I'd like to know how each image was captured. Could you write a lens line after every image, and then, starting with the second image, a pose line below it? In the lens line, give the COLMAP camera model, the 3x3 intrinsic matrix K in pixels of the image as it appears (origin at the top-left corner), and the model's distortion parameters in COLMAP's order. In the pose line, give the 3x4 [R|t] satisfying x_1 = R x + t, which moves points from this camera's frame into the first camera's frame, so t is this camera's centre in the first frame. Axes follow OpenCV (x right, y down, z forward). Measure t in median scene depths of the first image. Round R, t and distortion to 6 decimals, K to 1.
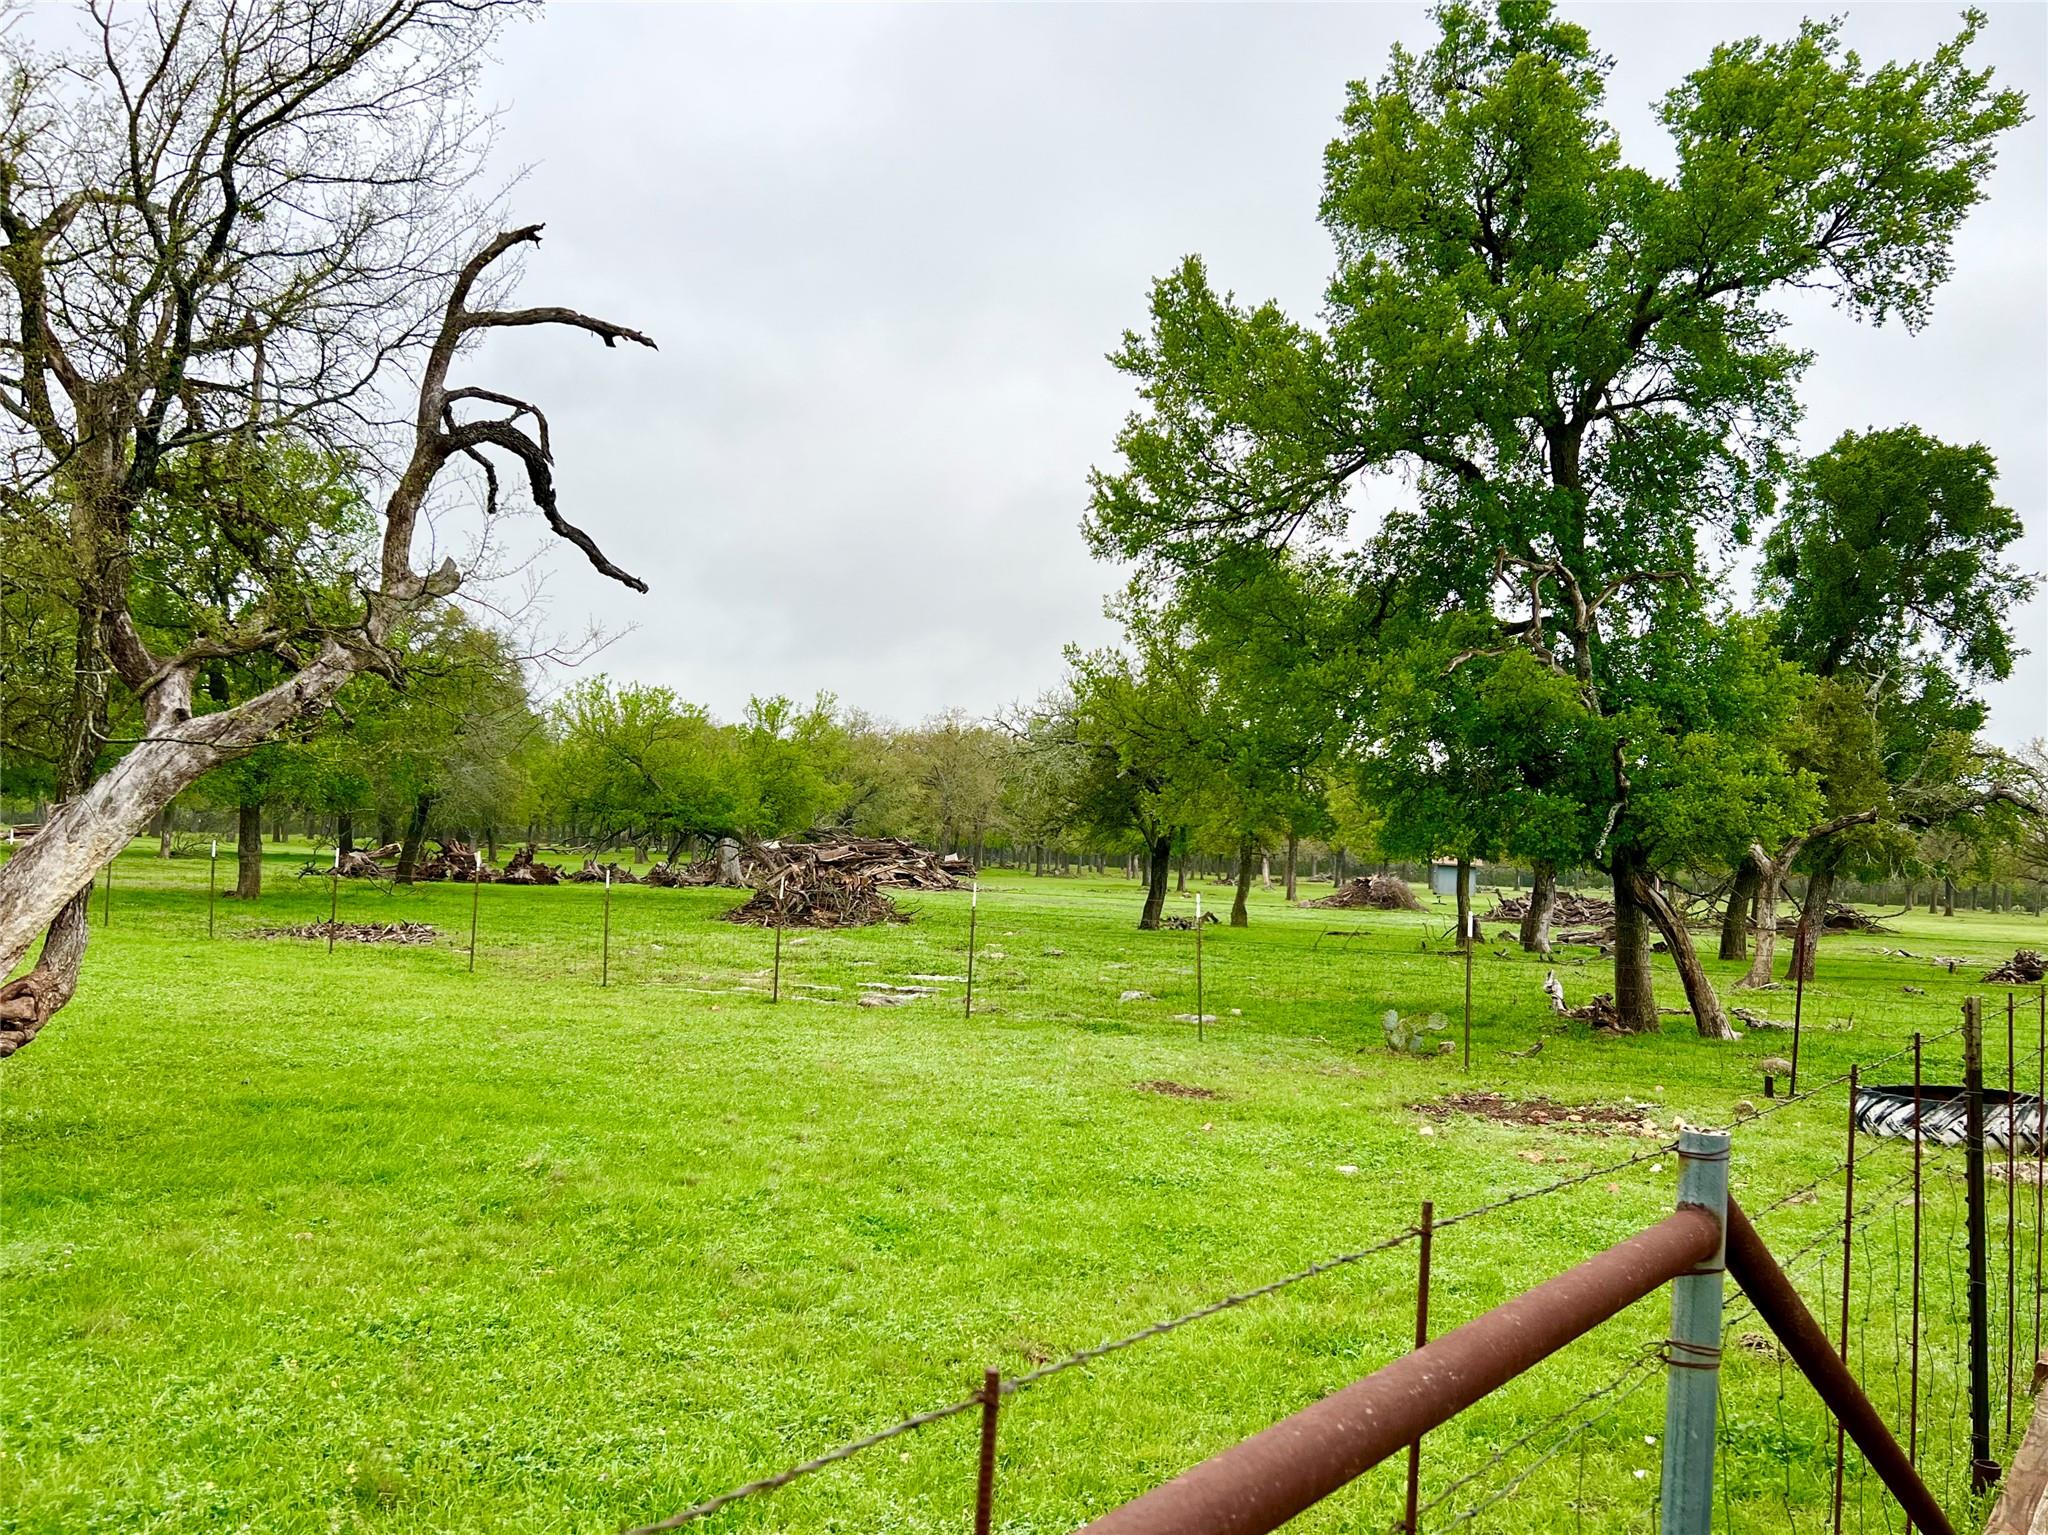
lens RADIAL K [[1591.1, 0, 1025.2], [0, 1591.1, 766.4], [0, 0, 1]] dist [0.077257, -0.095380]
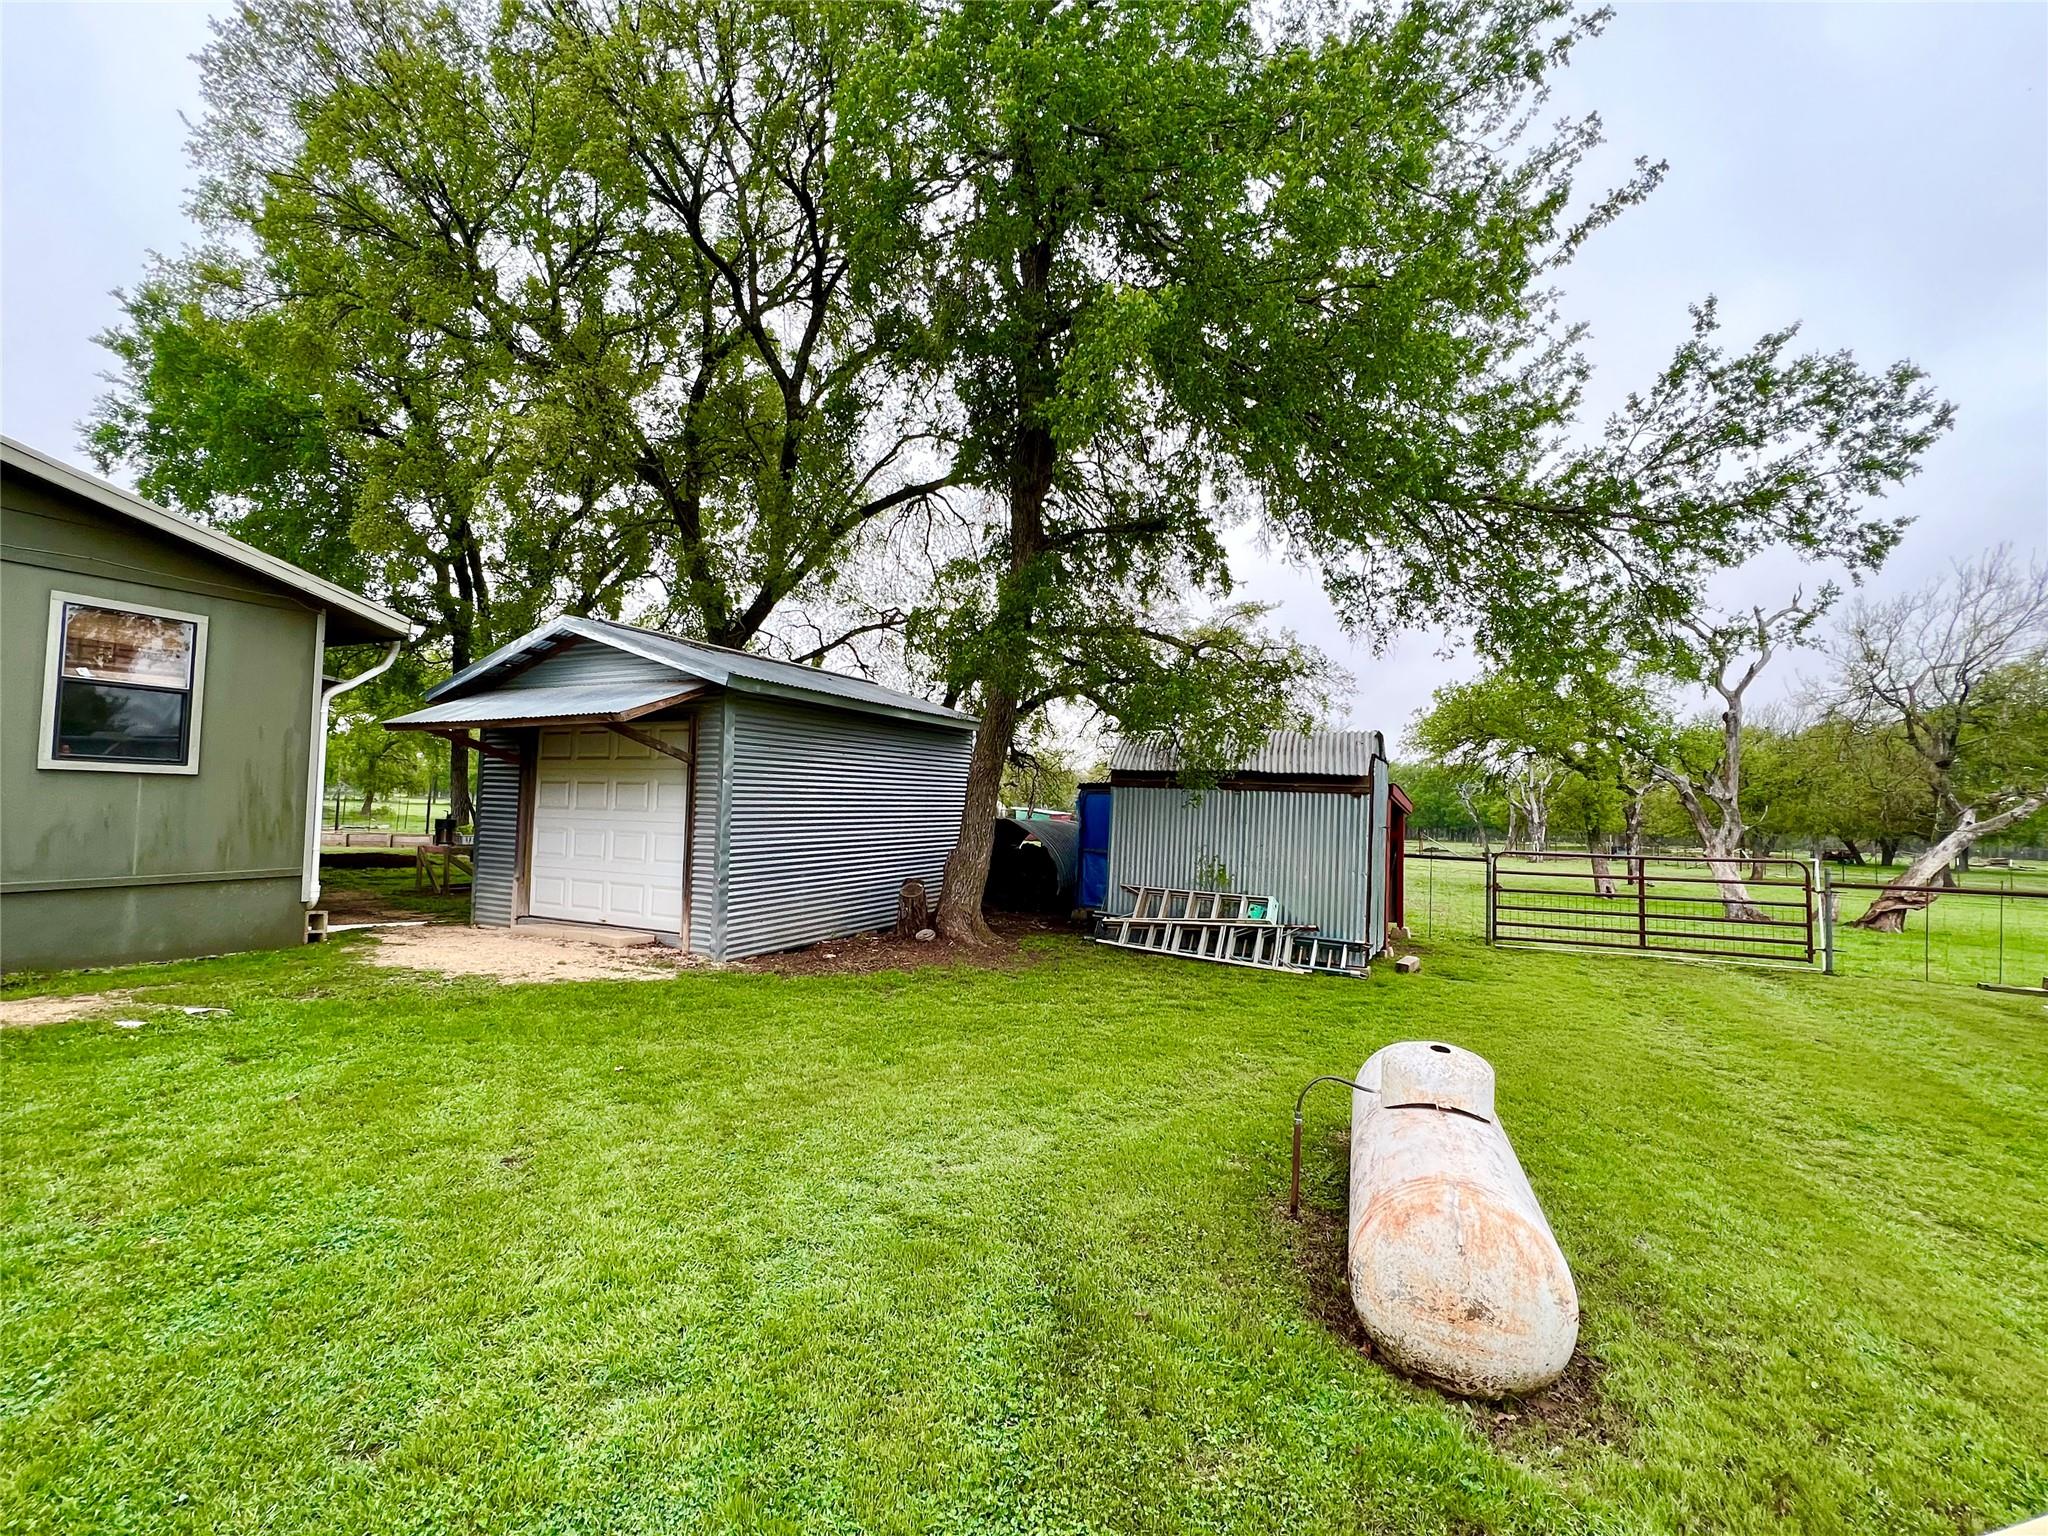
lens RADIAL K [[863.6, 0, 1018.2], [0, 863.6, 777.2], [0, 0, 1]] dist [0.000231, 0.000040]
pose [[0.151204, -0.080877, -0.985188, 1.040064], [0.026482, 0.996621, -0.077752, -0.039589], [0.988148, -0.014333, 0.152835, -1.359007]]
